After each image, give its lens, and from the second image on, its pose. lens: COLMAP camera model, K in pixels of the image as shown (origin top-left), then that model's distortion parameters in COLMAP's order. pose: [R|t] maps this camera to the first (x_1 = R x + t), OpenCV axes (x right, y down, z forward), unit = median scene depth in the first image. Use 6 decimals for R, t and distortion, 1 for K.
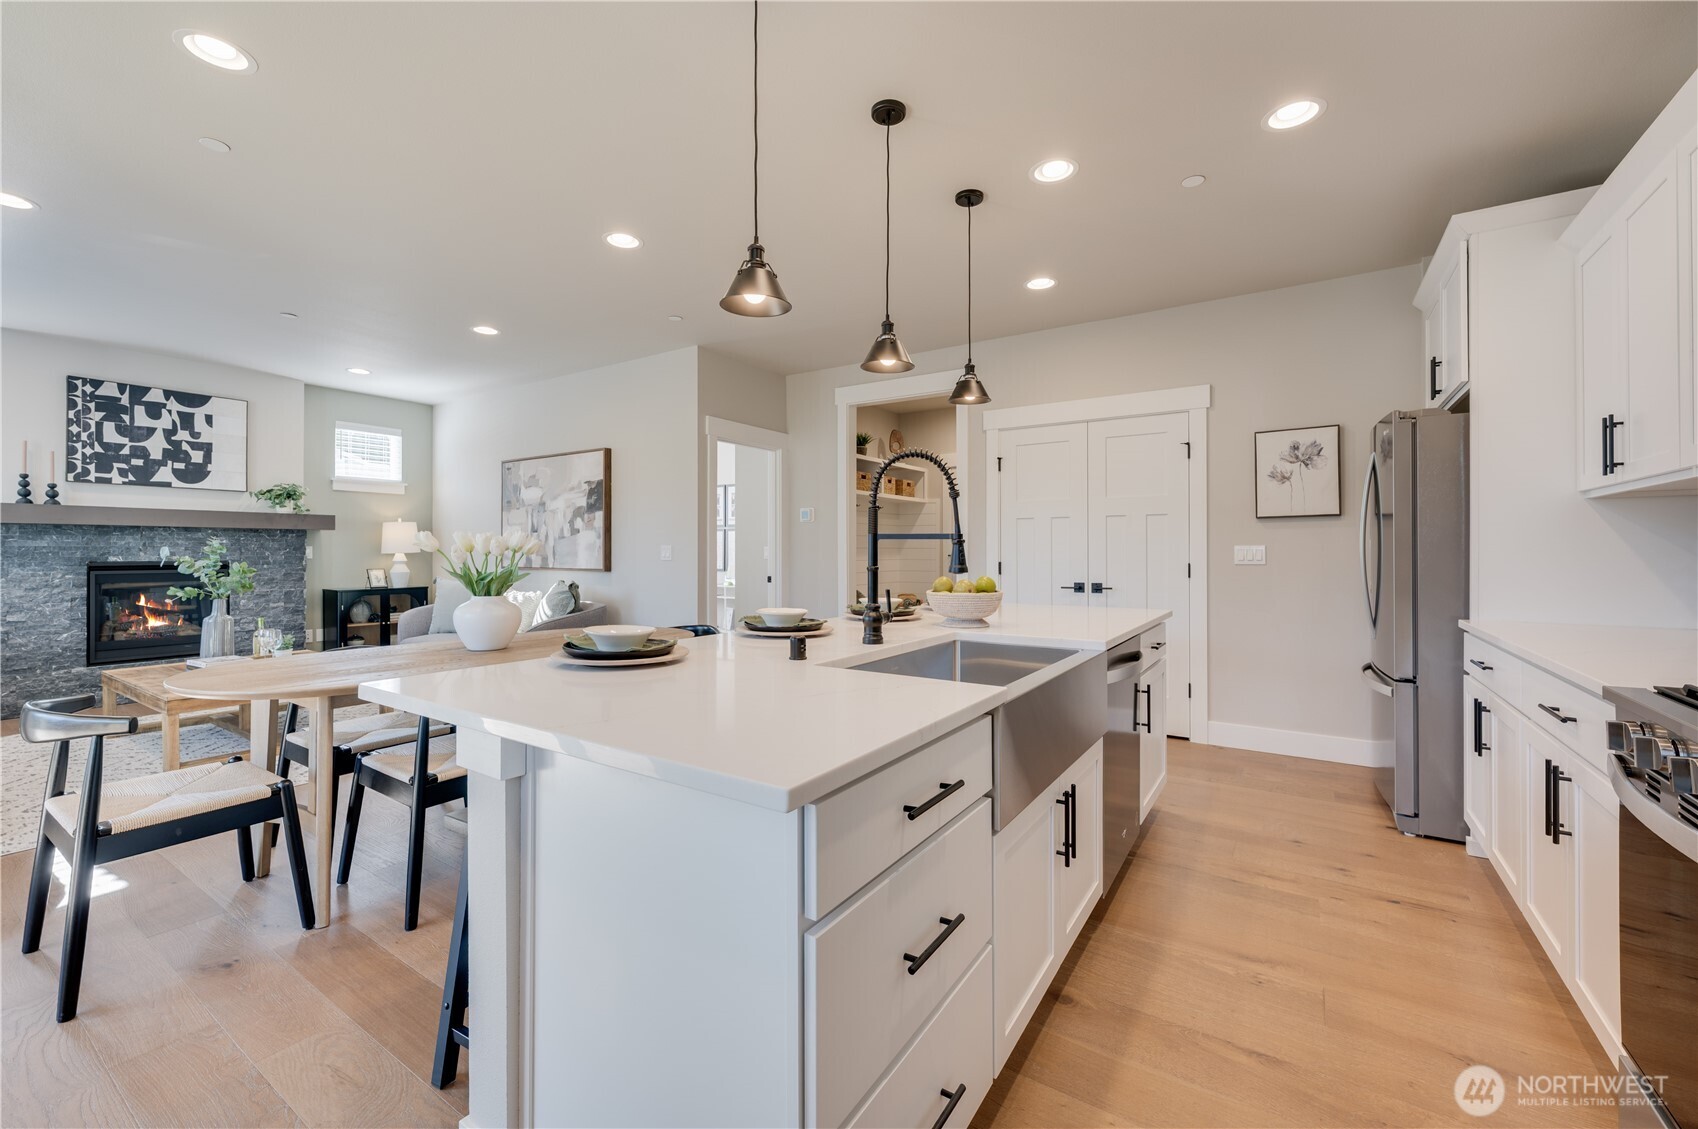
lens RADIAL K [[688.8, 0, 842.8], [0, 688.8, 548.1], [0, 0, 1]] dist [0.000494, -0.000053]
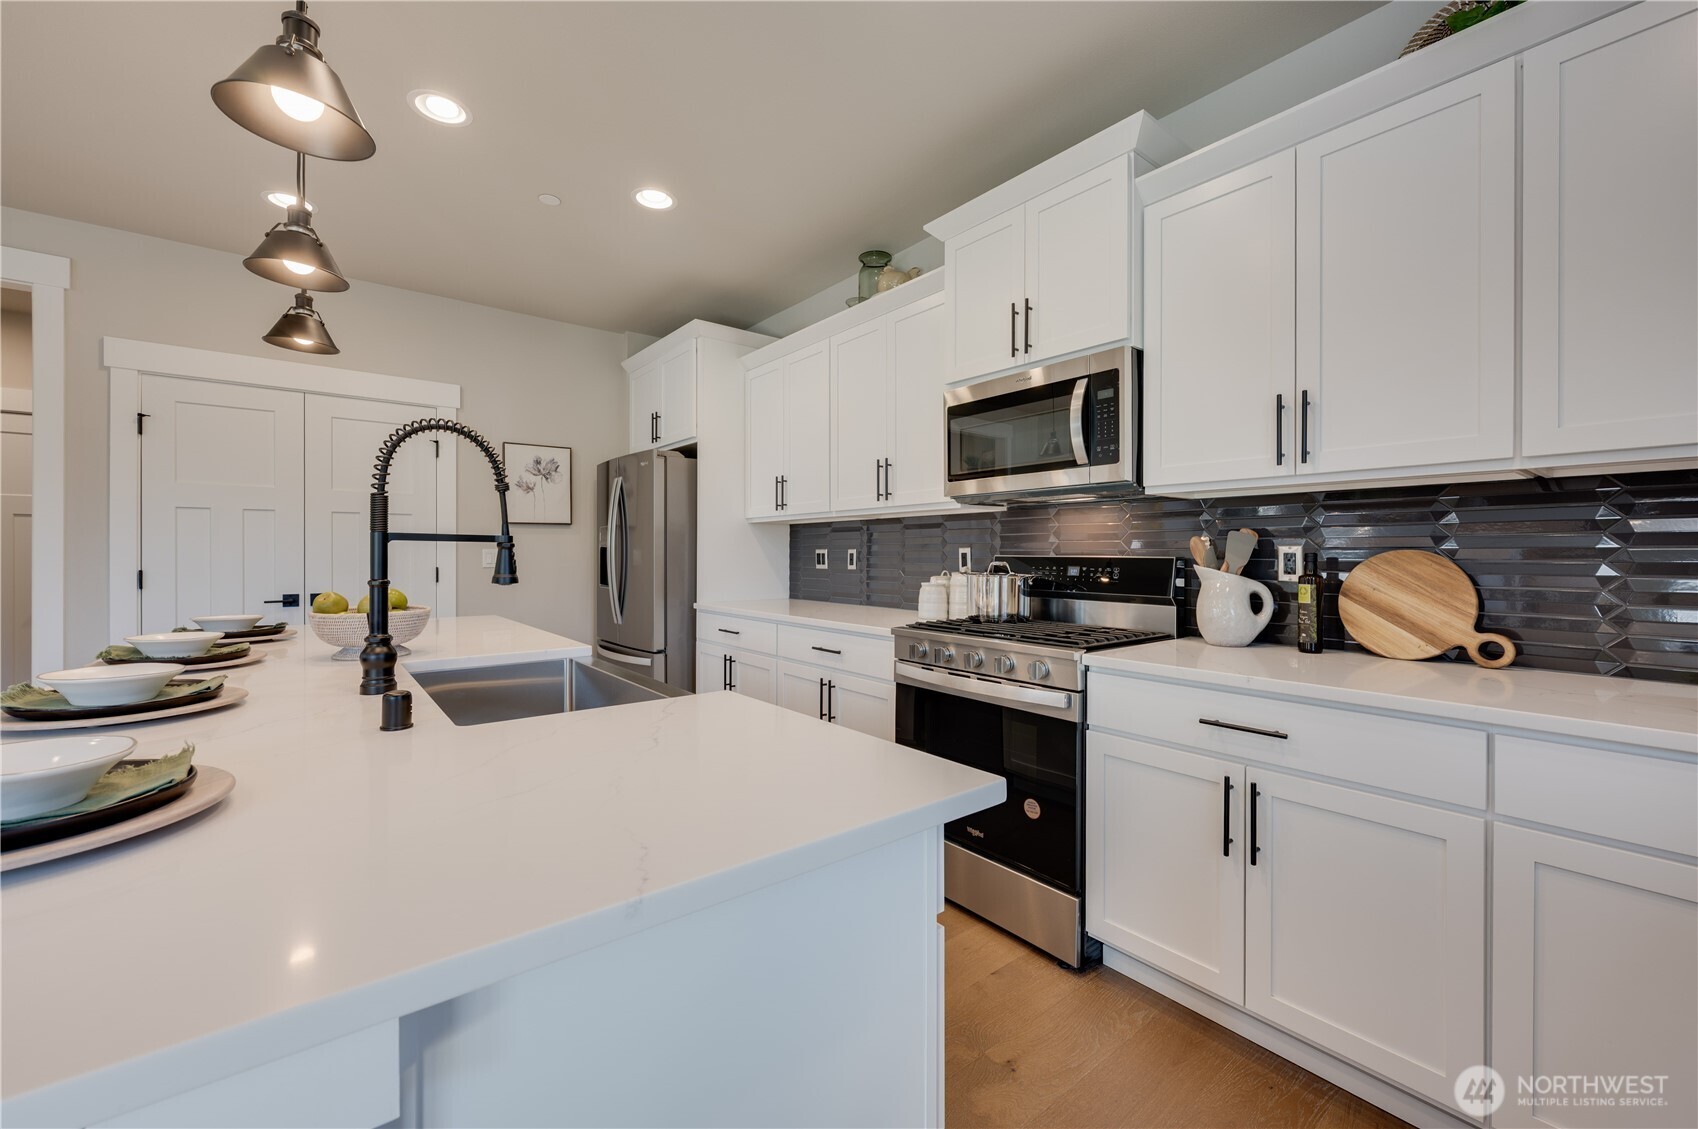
lens RADIAL K [[679.7, 0, 846.5], [0, 679.7, 553.8], [0, 0, 1]] dist [0.001004, 0.000047]
pose [[0.306569, 0.000869, 0.951848, -0.320486], [-0.006981, 0.999975, 0.001335, -0.002436], [-0.951823, -0.007055, 0.306567, 0.247464]]
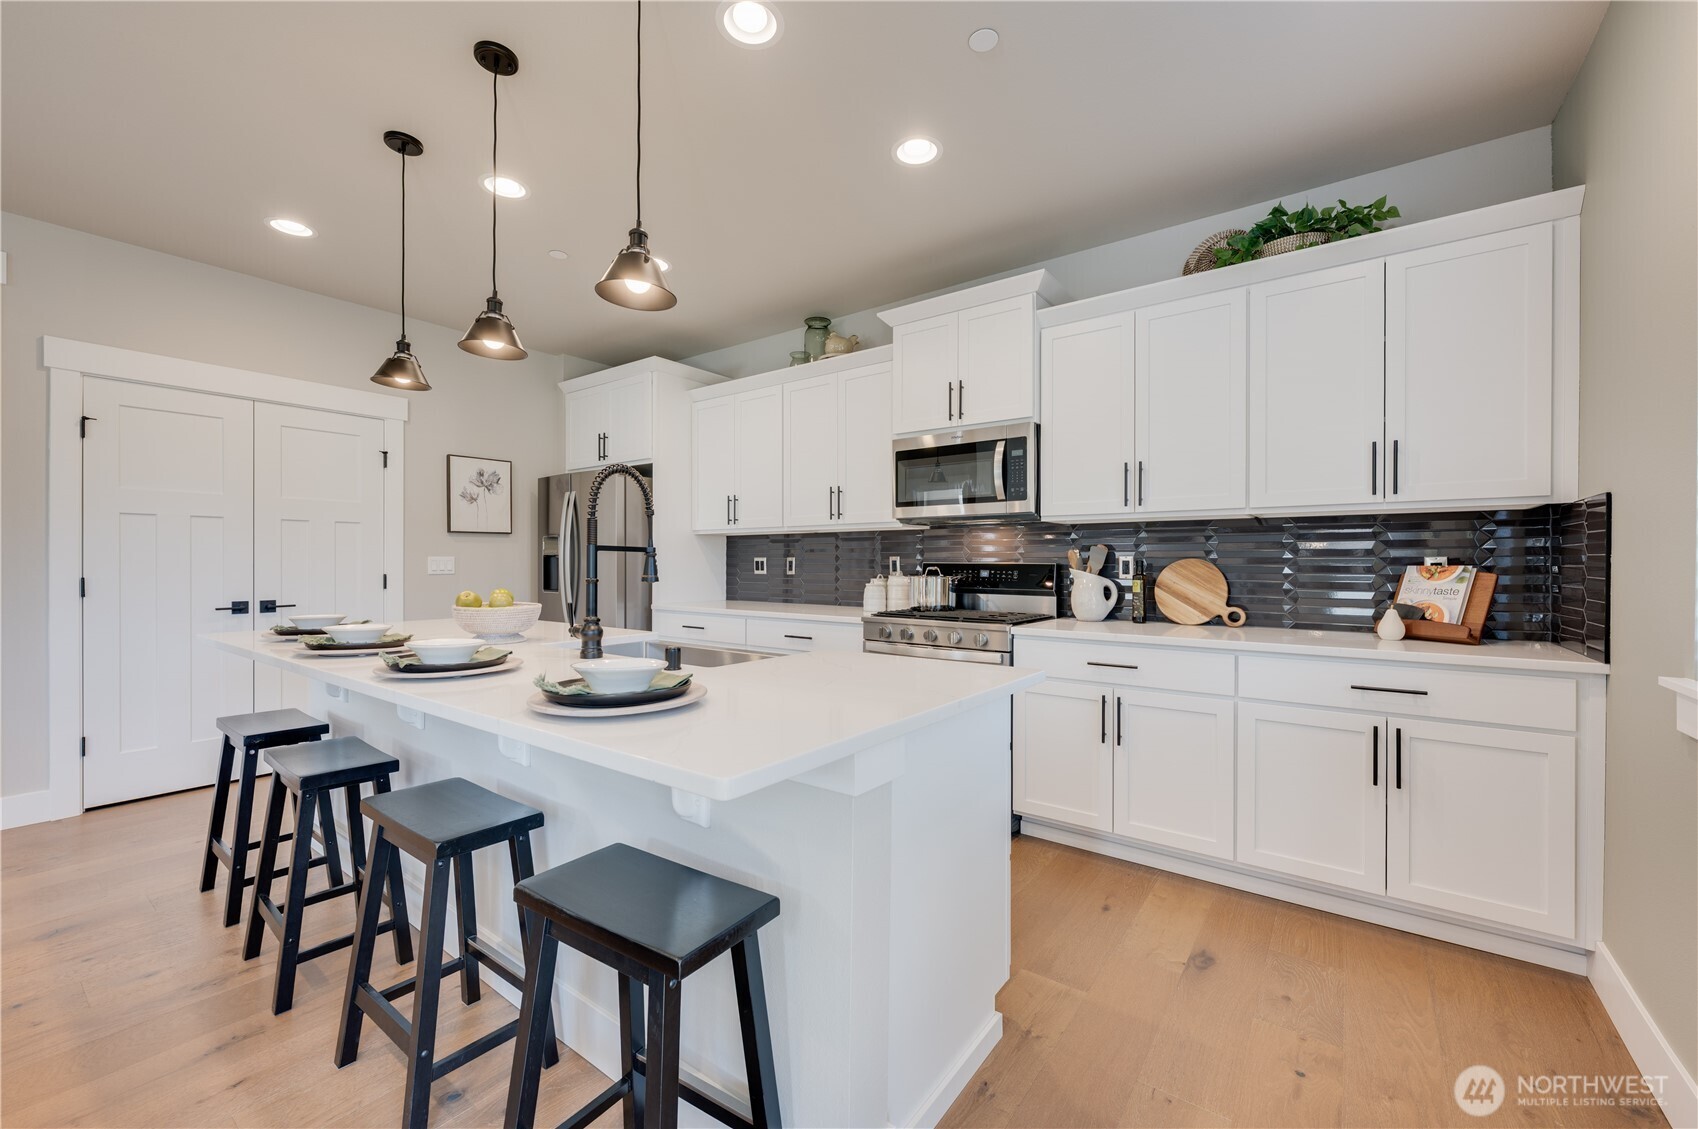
lens RADIAL K [[678.0, 0, 848.8], [0, 678.0, 562.5], [0, 0, 1]] dist [0.000406, 0.000012]
pose [[0.053736, 0.000451, 0.998555, -0.625529], [-0.007391, 0.999973, -0.000054, 0.000826], [-0.998528, -0.007377, 0.053738, 0.414165]]
